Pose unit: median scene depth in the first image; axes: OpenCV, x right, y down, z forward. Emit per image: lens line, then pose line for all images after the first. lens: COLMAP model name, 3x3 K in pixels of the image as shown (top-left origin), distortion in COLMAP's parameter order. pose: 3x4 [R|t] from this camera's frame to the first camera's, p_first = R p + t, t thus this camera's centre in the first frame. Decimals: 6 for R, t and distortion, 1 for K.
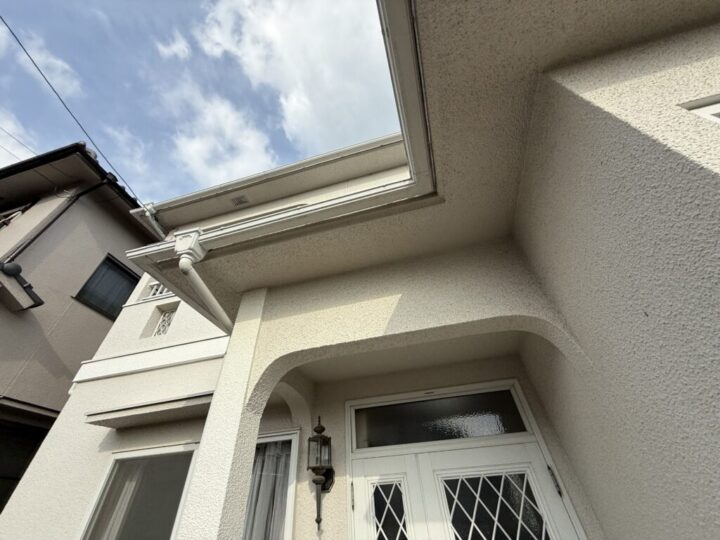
lens RADIAL K [[288.8, 0, 360.0], [0, 288.8, 270.0], [0, 0, 1]] dist [0.001451, -0.000129]
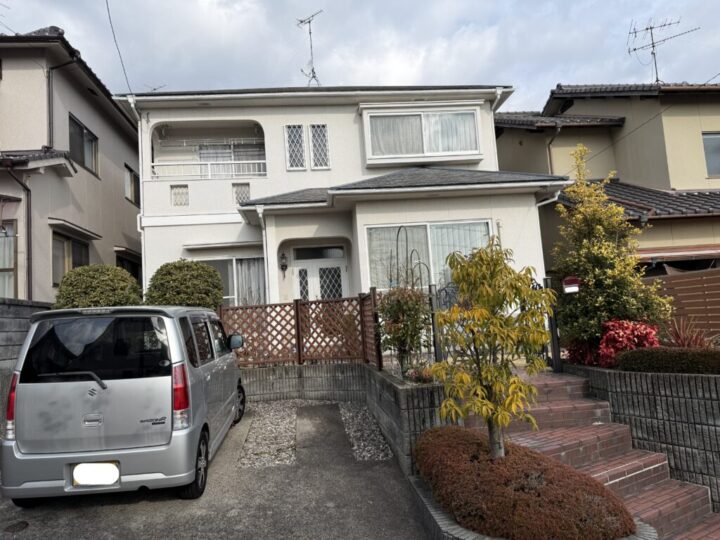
lens RADIAL K [[507.2, 0, 360.0], [0, 507.2, 270.0], [0, 0, 1]] dist [-0.000359, -0.000234]
pose [[0.920554, 0.006373, 0.390562, -1.674486], [-0.236761, 0.804366, 0.544921, -2.764305], [-0.310683, -0.594099, 0.741972, -3.784918]]
